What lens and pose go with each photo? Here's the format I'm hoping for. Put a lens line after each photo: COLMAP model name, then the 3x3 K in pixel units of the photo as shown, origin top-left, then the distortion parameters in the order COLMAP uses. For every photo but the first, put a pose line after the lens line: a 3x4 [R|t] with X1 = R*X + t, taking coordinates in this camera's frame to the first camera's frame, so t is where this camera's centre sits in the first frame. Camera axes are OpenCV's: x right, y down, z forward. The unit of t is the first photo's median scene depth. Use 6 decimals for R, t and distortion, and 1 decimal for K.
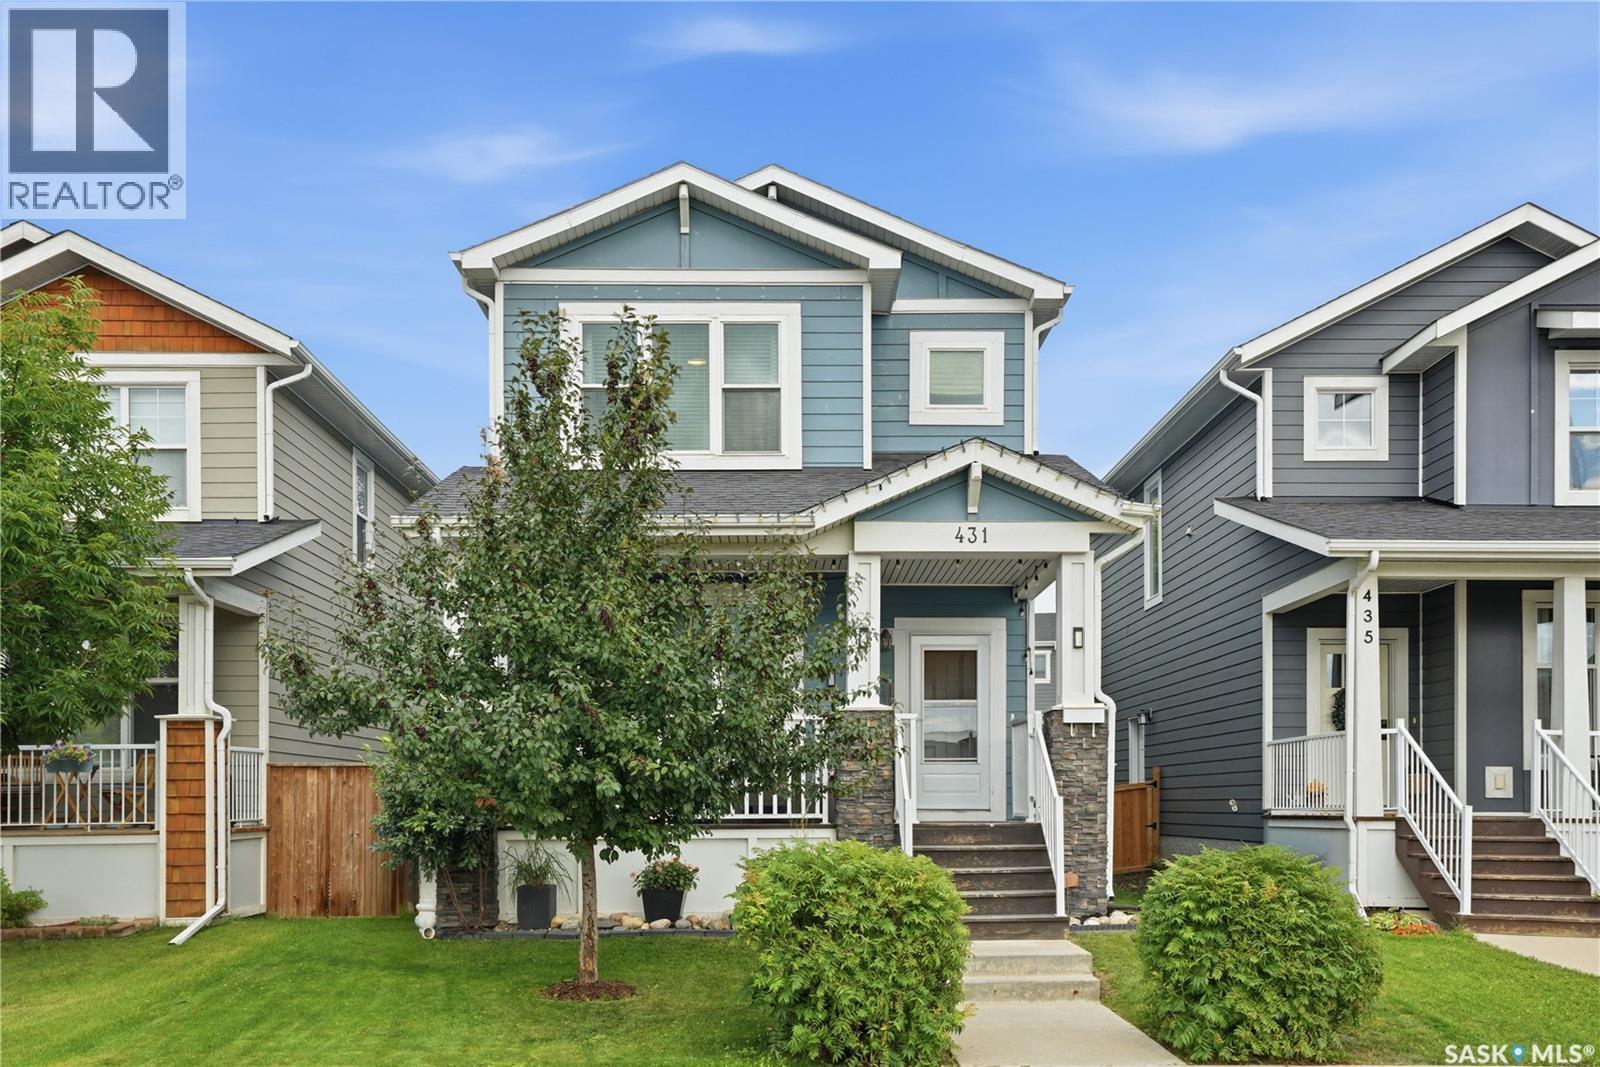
lens RADIAL K [[1620.6, 0, 799.7], [0, 1620.6, 646.9], [0, 0, 1]] dist [0.024938, 0.133775]
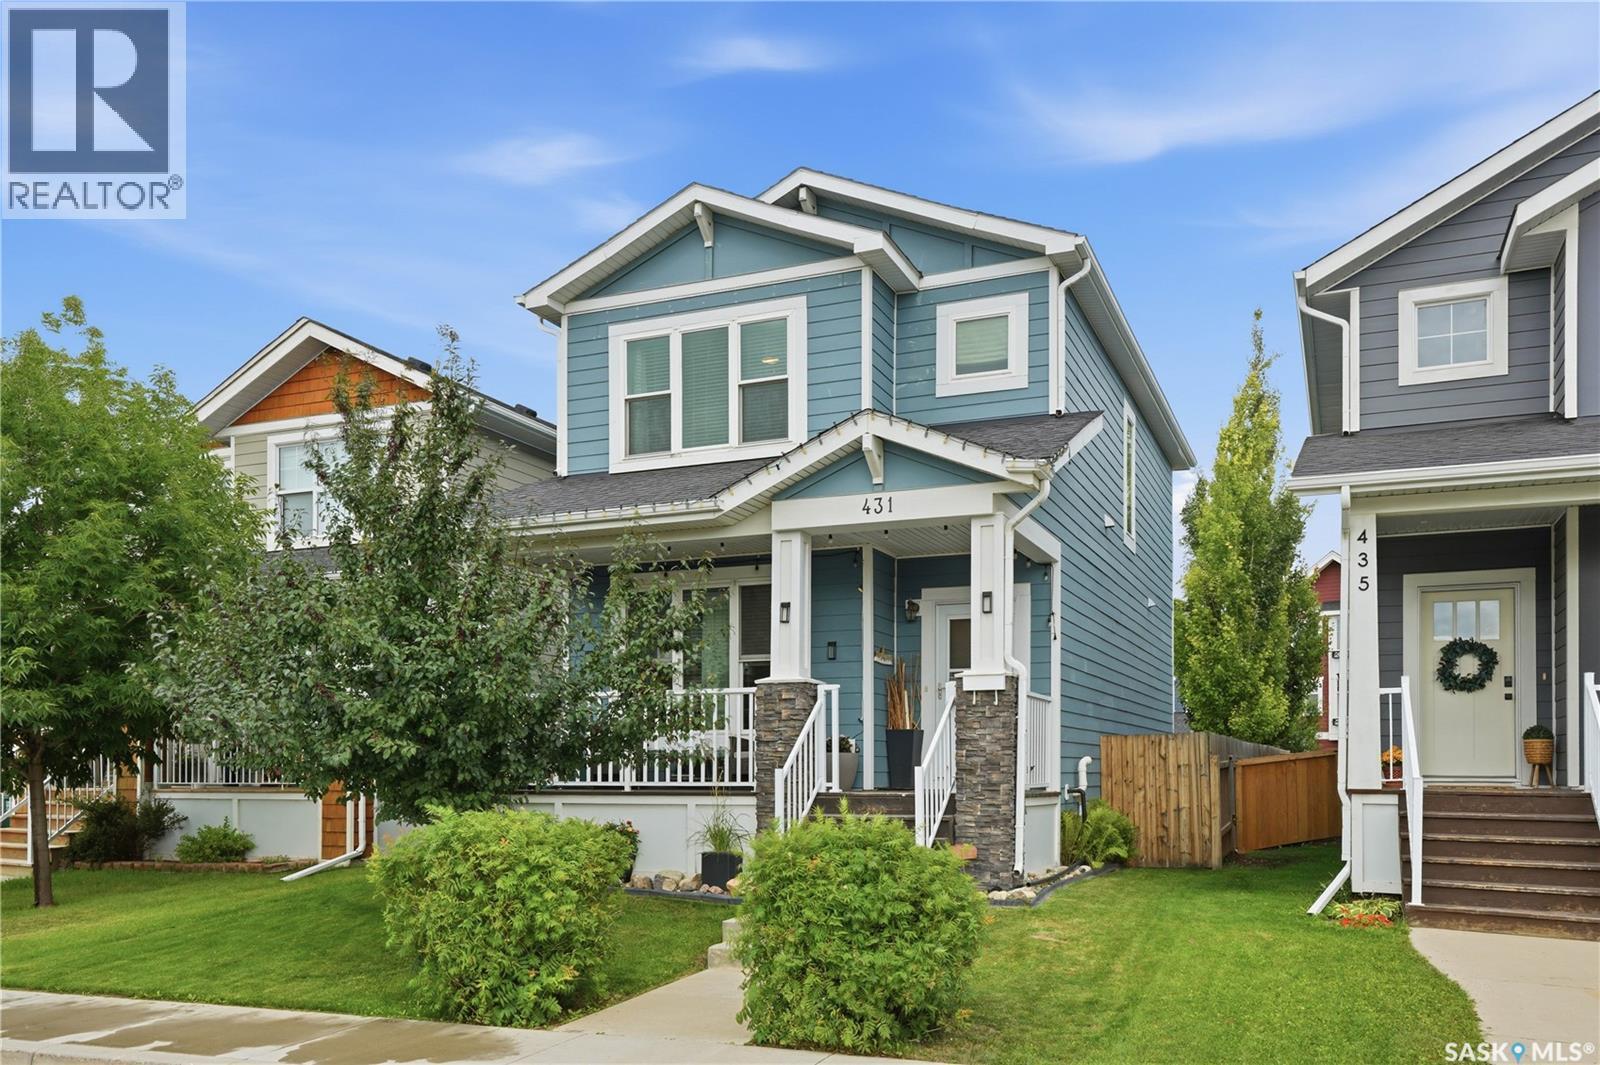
lens RADIAL K [[1484.1, 0, 800.4], [0, 1484.1, 614.4], [0, 0, 1]] dist [-0.003344, 0.097904]
pose [[0.882977, -0.044527, -0.467300, 0.470259], [0.042143, 0.998990, -0.015558, 0.010226], [0.467521, -0.005957, 0.883962, 0.157006]]
